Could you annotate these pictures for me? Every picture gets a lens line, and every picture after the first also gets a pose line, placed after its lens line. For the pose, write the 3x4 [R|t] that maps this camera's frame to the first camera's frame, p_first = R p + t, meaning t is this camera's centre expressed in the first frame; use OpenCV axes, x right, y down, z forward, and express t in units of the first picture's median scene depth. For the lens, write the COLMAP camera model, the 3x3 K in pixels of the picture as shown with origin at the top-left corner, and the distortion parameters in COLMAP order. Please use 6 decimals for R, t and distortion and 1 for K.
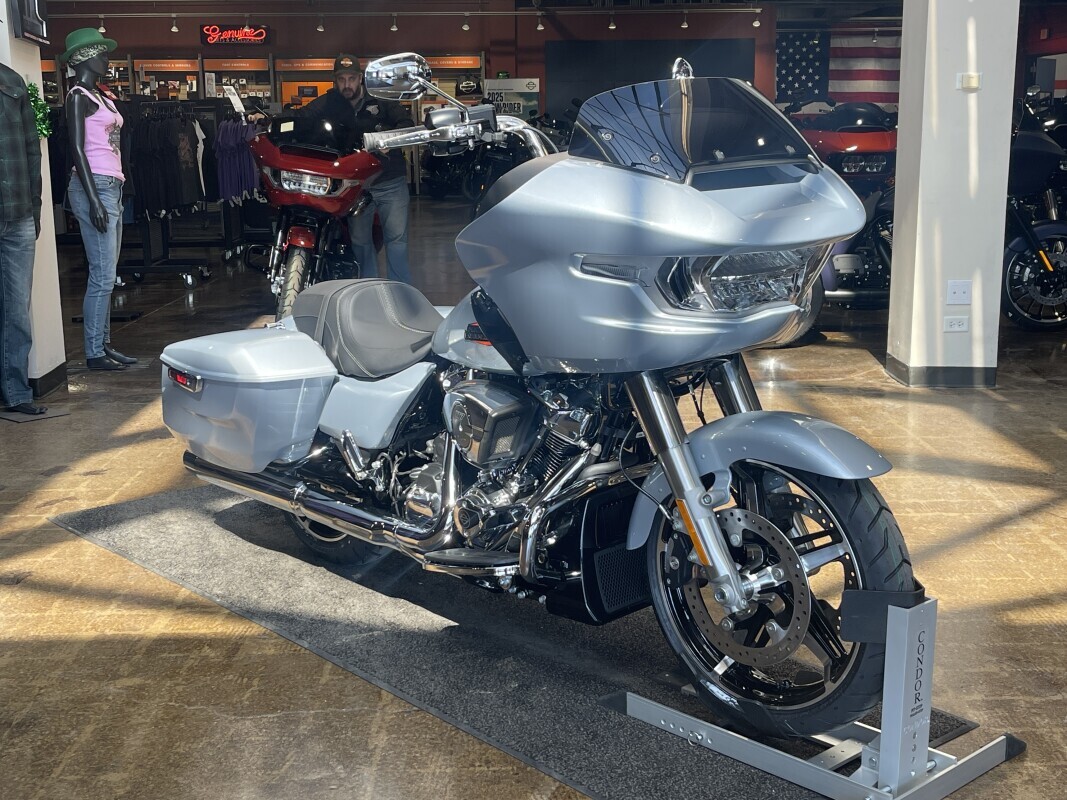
lens RADIAL K [[1380.7, 0, 533.5], [0, 1380.7, 400.0], [0, 0, 1]] dist [0.097878, -0.082971]
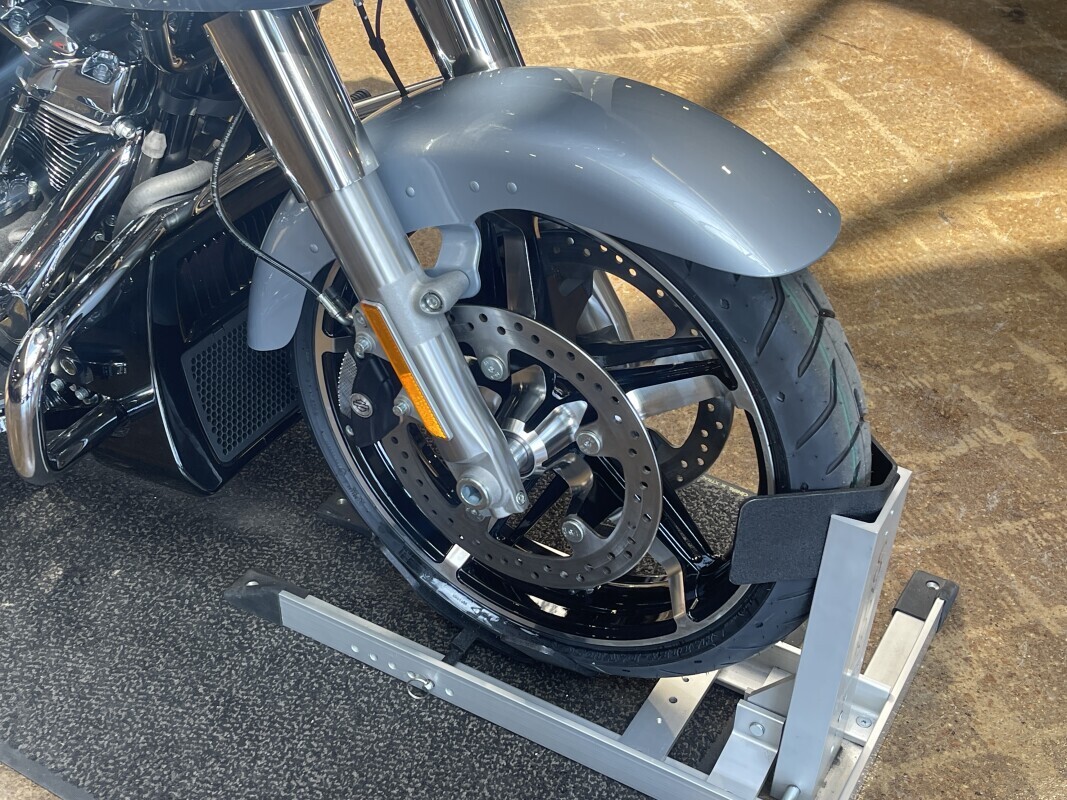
lens RADIAL K [[1380.7, 0, 533.5], [0, 1380.7, 400.0], [0, 0, 1]] dist [0.097878, -0.082971]
pose [[0.955792, -0.143741, 0.256515, 0.034803], [0.022980, 0.906219, 0.422183, -0.077714], [-0.293144, -0.397624, 0.869460, 0.536891]]
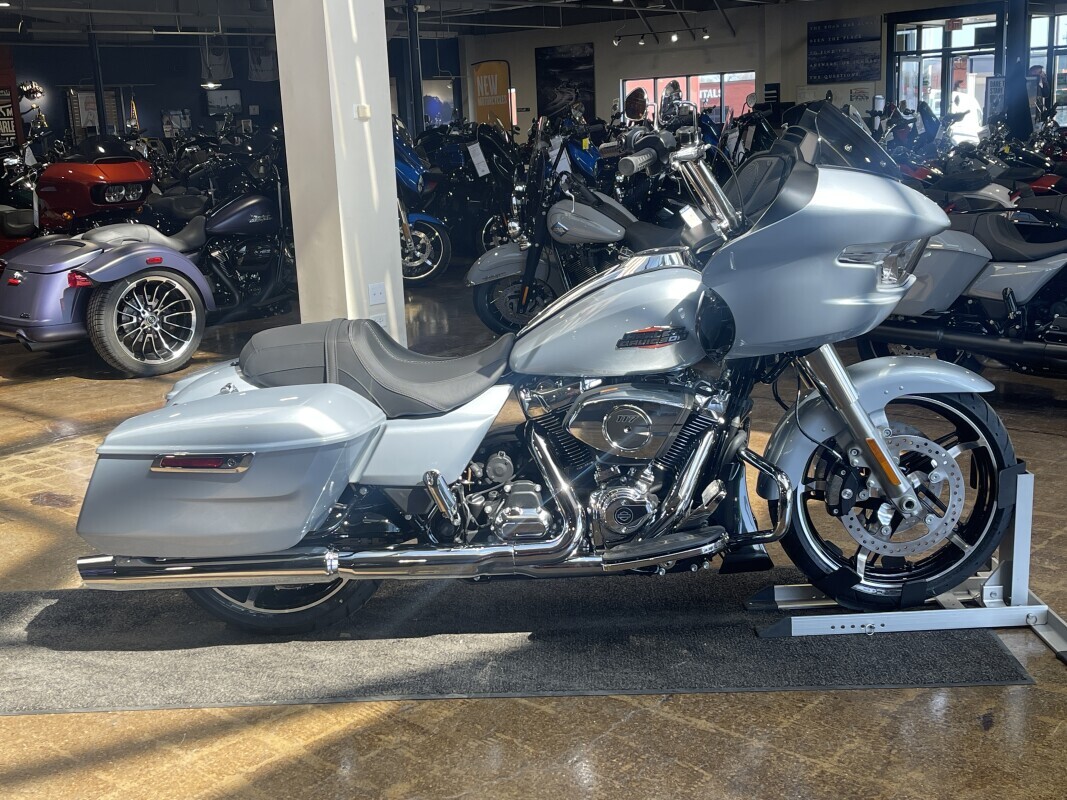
lens RADIAL K [[1285.4, 0, 533.5], [0, 1285.4, 400.0], [0, 0, 1]] dist [0.065291, -0.050044]
pose [[0.672098, -0.174304, 0.719654, -0.839284], [0.181014, 0.981087, 0.068573, -0.086813], [-0.717996, 0.084180, 0.690938, 0.379036]]
